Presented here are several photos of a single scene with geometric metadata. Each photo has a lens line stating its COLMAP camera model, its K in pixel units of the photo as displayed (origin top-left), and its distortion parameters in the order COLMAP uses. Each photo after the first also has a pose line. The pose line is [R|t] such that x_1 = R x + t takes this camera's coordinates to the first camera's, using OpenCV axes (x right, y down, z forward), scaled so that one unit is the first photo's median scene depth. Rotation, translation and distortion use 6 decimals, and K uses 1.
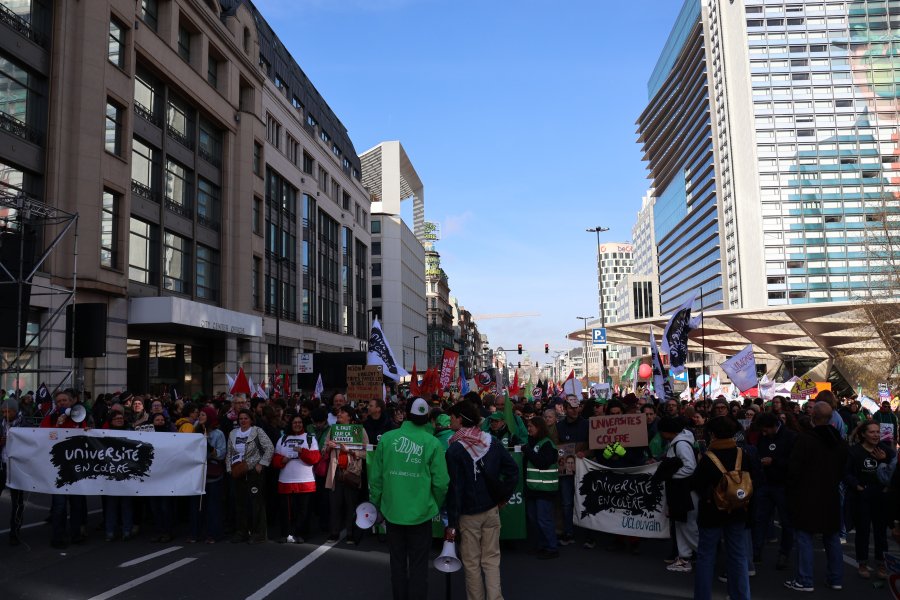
lens RADIAL K [[797.4, 0, 444.3], [0, 797.4, 306.0], [0, 0, 1]] dist [-0.139470, 0.136243]
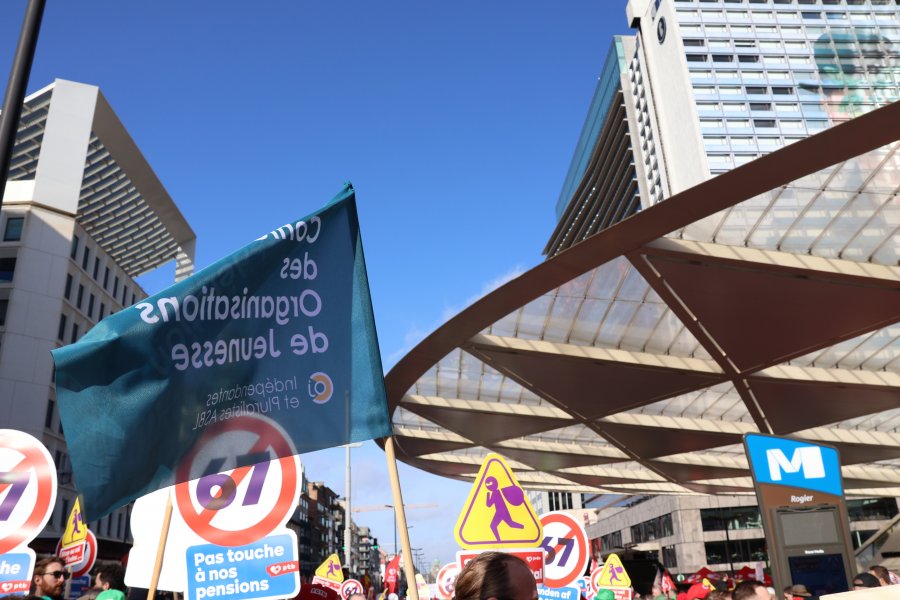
lens RADIAL K [[797.4, 0, 441.9], [0, 797.4, 304.7], [0, 0, 1]] dist [-0.139470, 0.136243]
pose [[0.994323, 0.010259, 0.105908, 0.110295], [0.017027, 0.967175, -0.253539, 0.061313], [-0.105033, 0.253903, 0.961510, 0.491405]]
